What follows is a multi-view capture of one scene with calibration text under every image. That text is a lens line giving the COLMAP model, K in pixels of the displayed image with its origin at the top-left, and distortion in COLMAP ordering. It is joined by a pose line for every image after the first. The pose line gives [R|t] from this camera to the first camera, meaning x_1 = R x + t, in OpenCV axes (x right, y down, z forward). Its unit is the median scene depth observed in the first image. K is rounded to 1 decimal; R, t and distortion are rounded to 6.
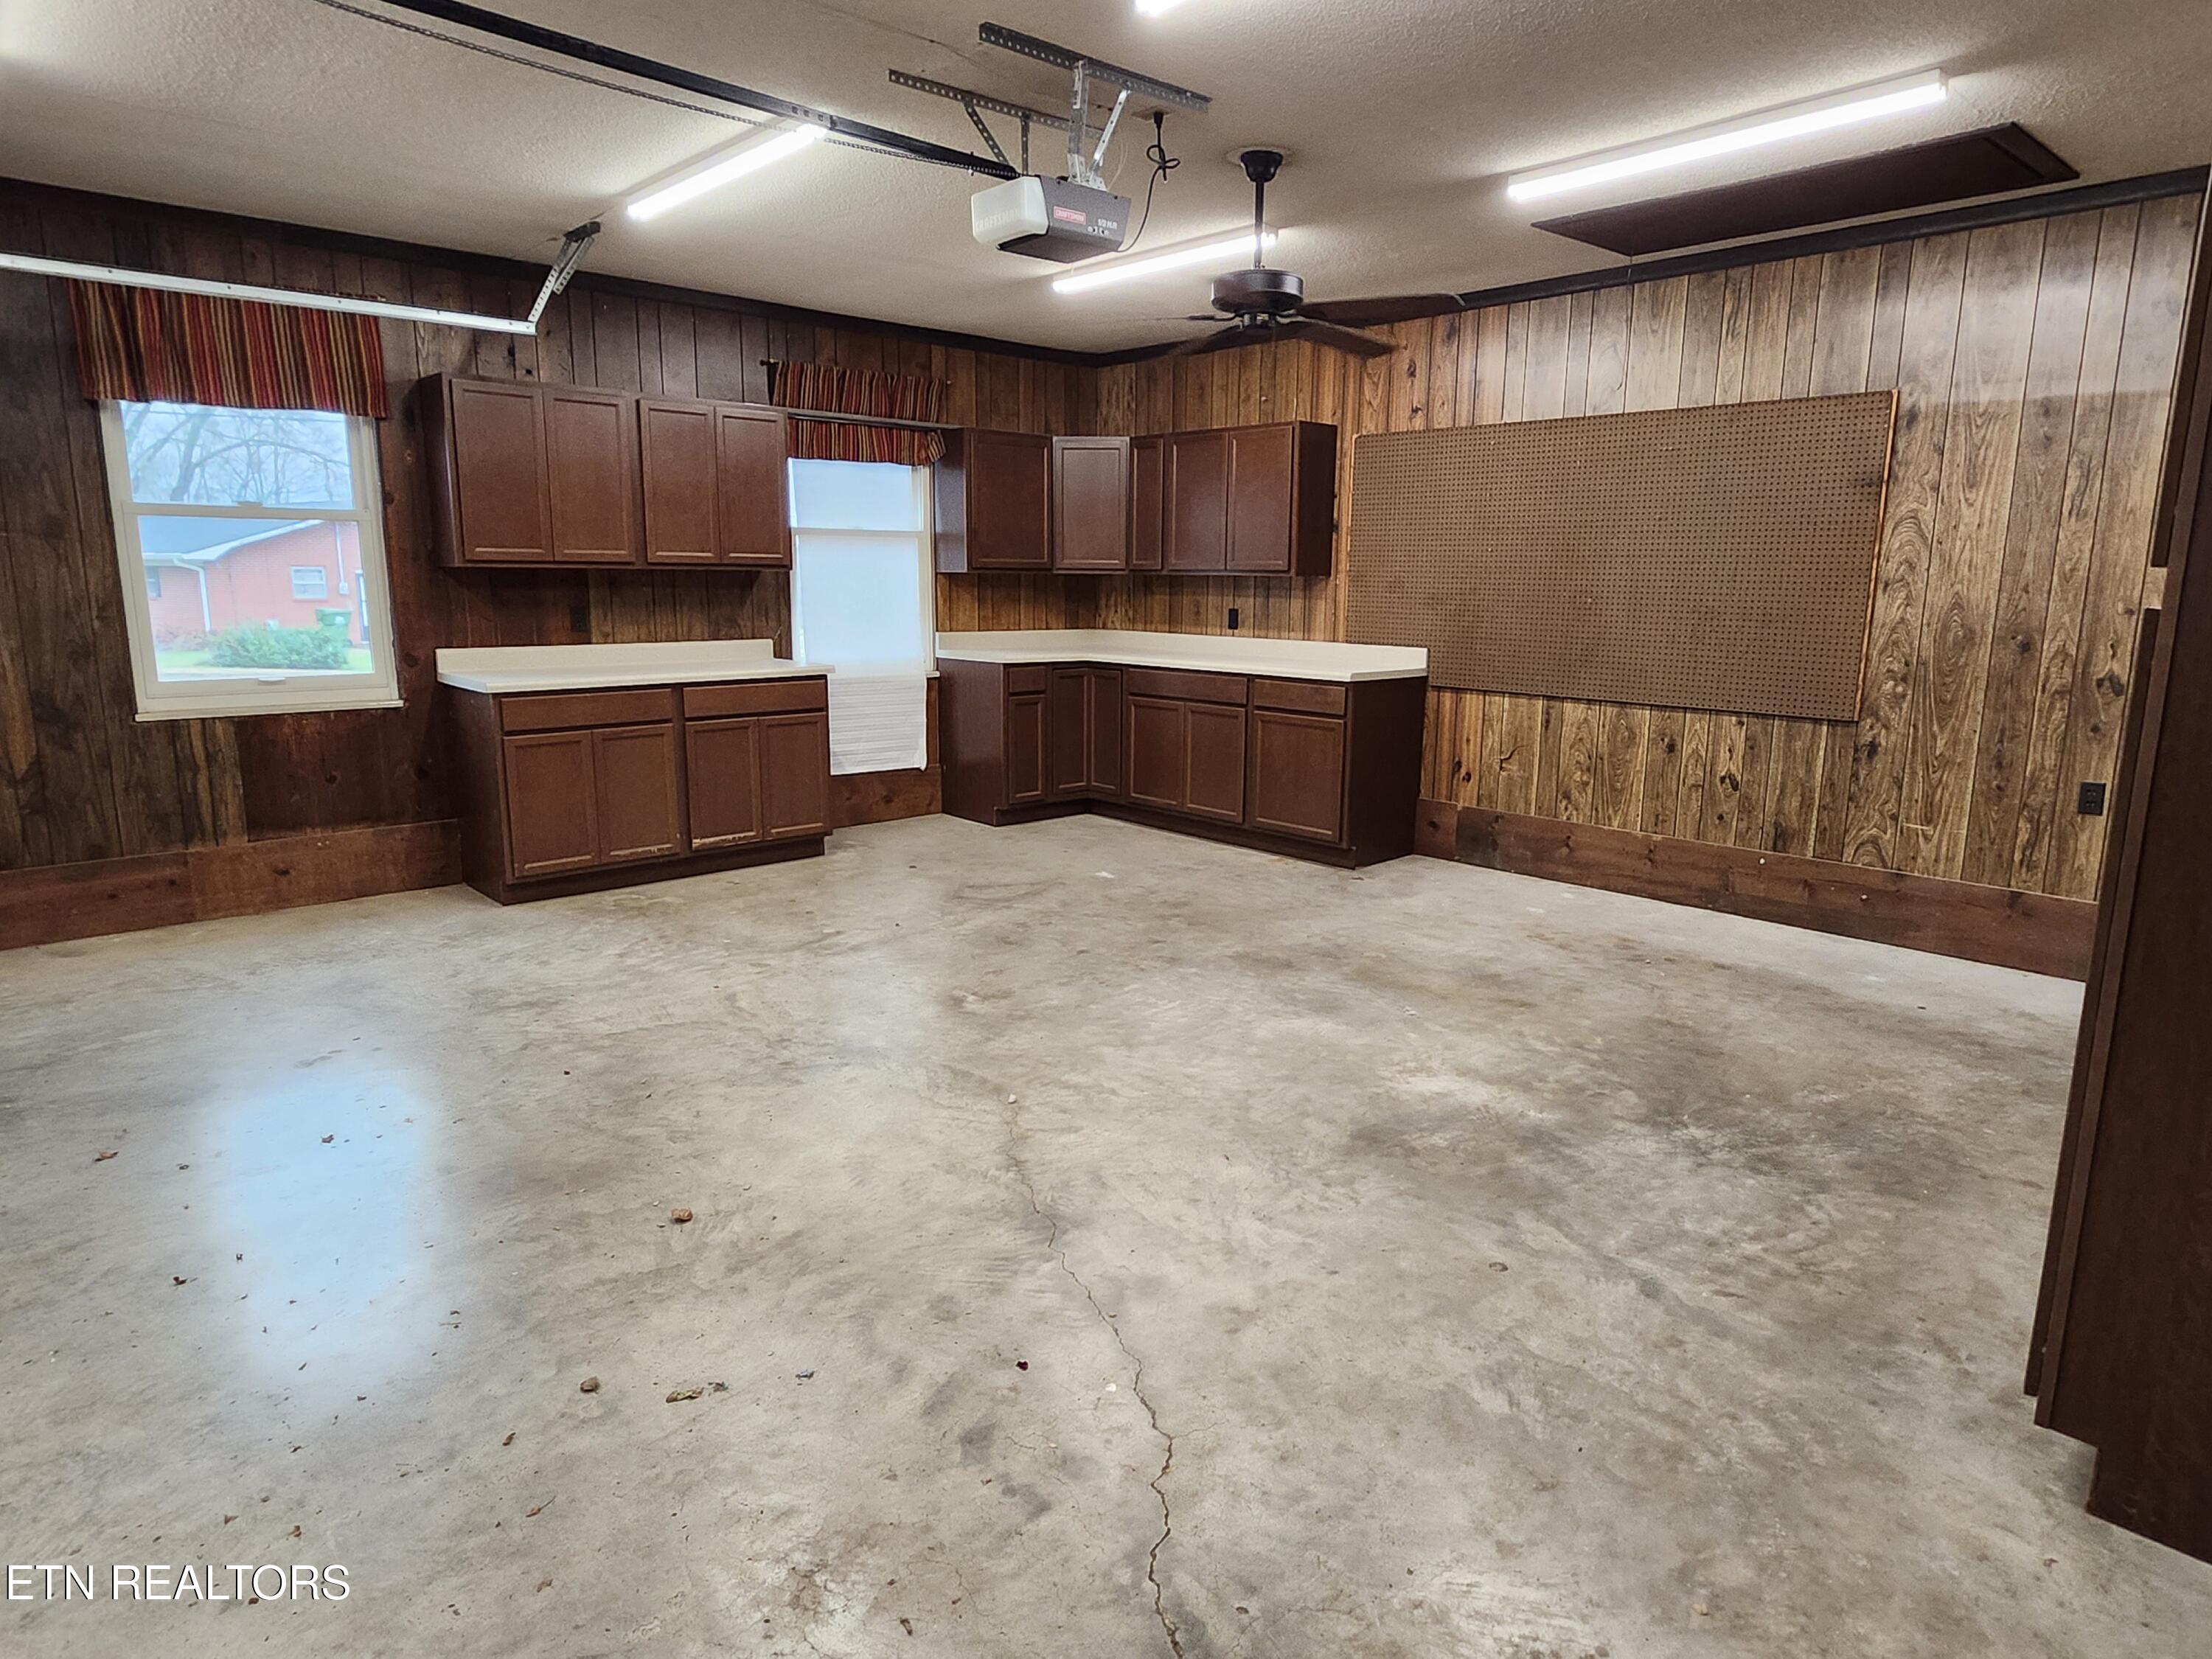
lens RADIAL K [[1328.5, 0, 1106.0], [0, 1328.5, 829.5], [0, 0, 1]] dist [0.003556, 0.000425]
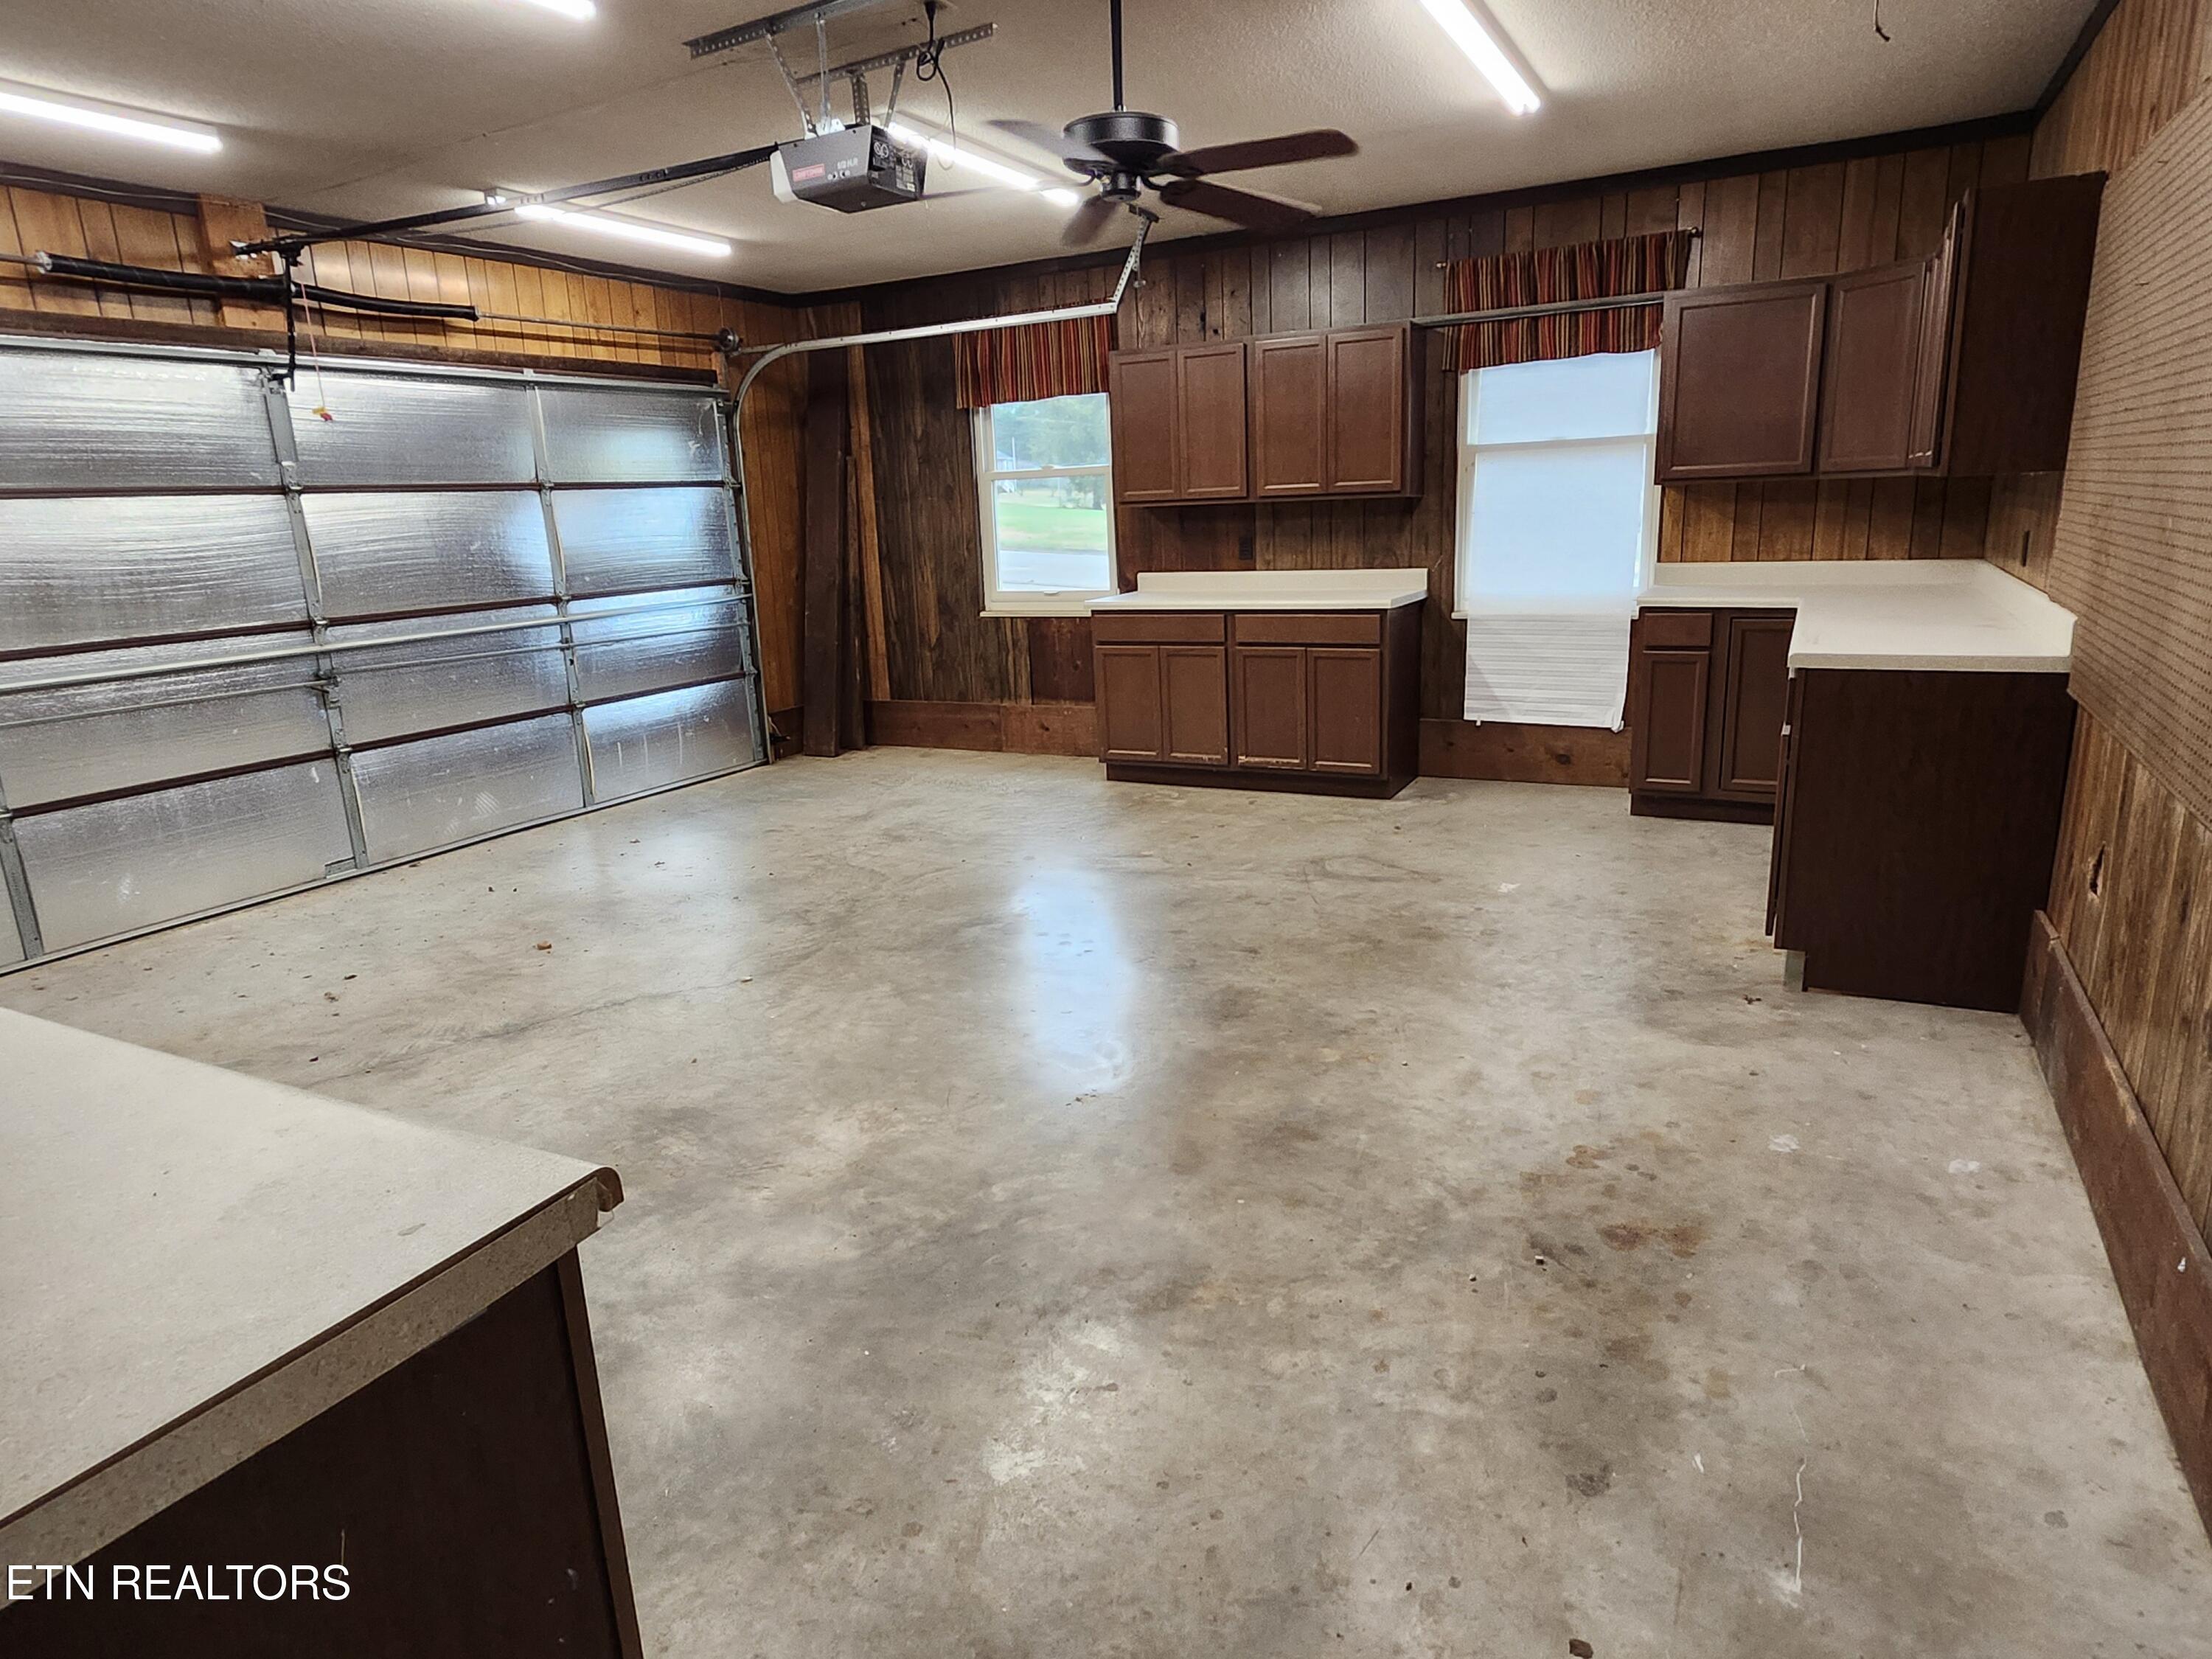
lens RADIAL K [[1299.9, 0, 1106.0], [0, 1299.9, 829.5], [0, 0, 1]] dist [-0.012124, 0.038676]
pose [[0.310344, 0.209840, -0.927175, 0.744497], [-0.135704, 0.975123, 0.175269, -0.119952], [0.940888, 0.071428, 0.331100, 0.632181]]
